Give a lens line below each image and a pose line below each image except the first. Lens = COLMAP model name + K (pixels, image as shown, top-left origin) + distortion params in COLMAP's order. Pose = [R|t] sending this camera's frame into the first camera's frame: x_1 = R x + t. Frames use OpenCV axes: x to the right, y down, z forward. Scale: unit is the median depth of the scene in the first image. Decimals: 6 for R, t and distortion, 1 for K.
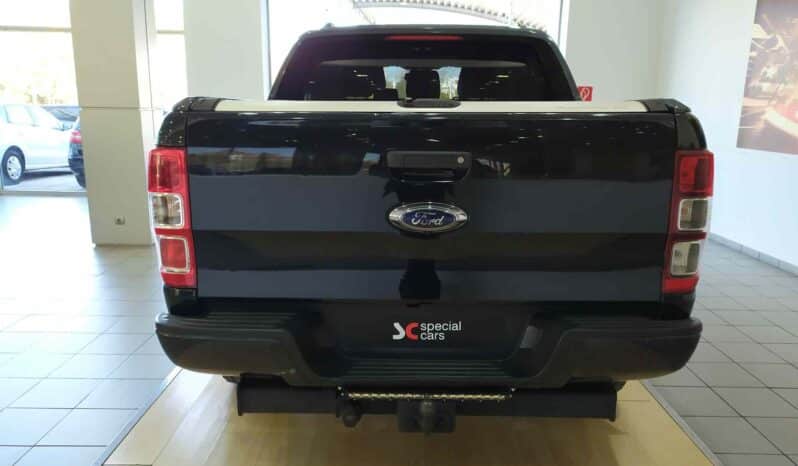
lens RADIAL K [[596.4, 0, 402.7], [0, 596.4, 217.2], [0, 0, 1]] dist [0.041760, -0.013384]
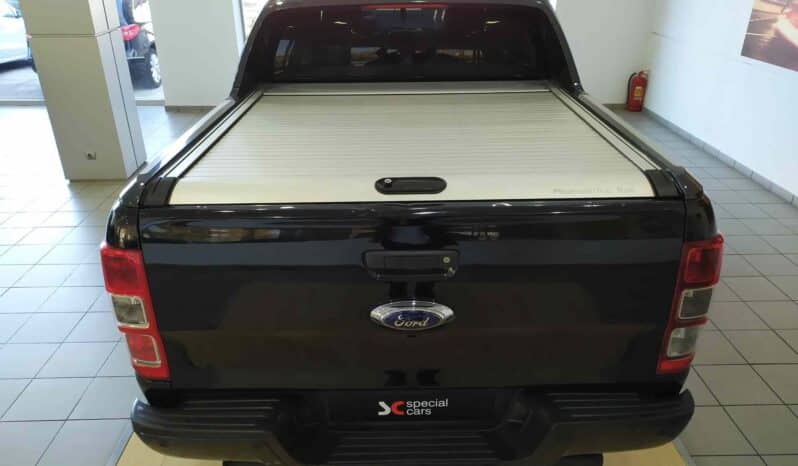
lens RADIAL K [[596.4, 0, 398.1], [0, 596.4, 227.5], [0, 0, 1]] dist [0.041760, -0.013384]
pose [[0.999597, -0.026439, 0.010378, 0.013766], [0.023226, 0.971207, 0.237103, -0.328897], [-0.016348, -0.236766, 0.971429, 0.119250]]
